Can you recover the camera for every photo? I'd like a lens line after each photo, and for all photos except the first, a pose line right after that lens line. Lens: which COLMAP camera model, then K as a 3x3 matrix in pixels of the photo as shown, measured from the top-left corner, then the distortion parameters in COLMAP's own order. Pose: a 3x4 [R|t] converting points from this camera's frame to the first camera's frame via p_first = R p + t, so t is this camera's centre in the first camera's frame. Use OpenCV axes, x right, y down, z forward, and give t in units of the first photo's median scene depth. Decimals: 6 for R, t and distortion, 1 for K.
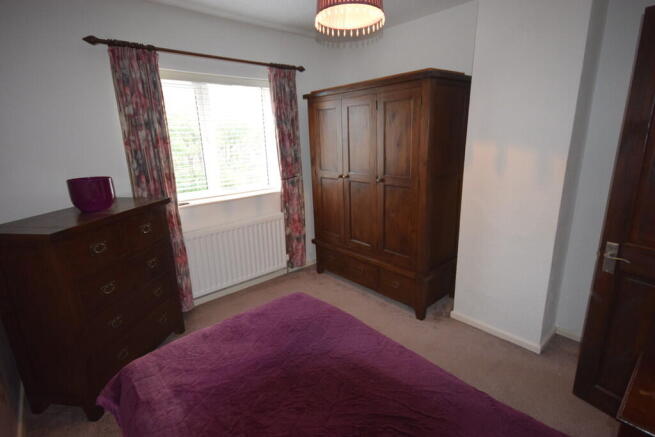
lens RADIAL K [[320.6, 0, 324.6], [0, 320.6, 214.7], [0, 0, 1]] dist [0.023026, -0.002609]
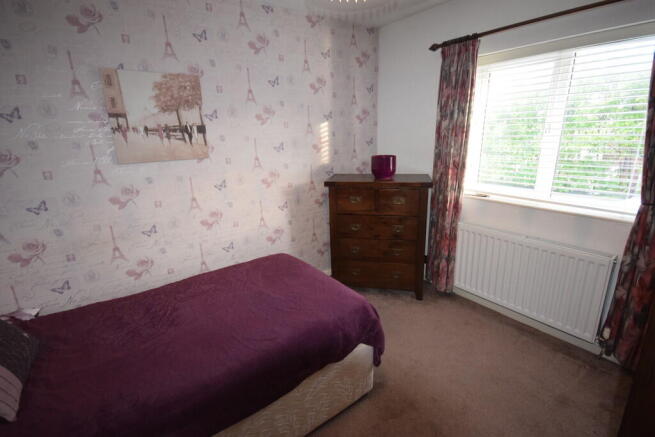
lens RADIAL K [[309.0, 0, 326.2], [0, 309.0, 219.3], [0, 0, 1]] dist [0.015089, -0.001581]
pose [[-0.081444, 0.304423, -0.949049, 0.589605], [-0.214924, 0.924445, 0.314975, -0.186825], [0.973229, 0.229627, -0.009862, 0.672334]]
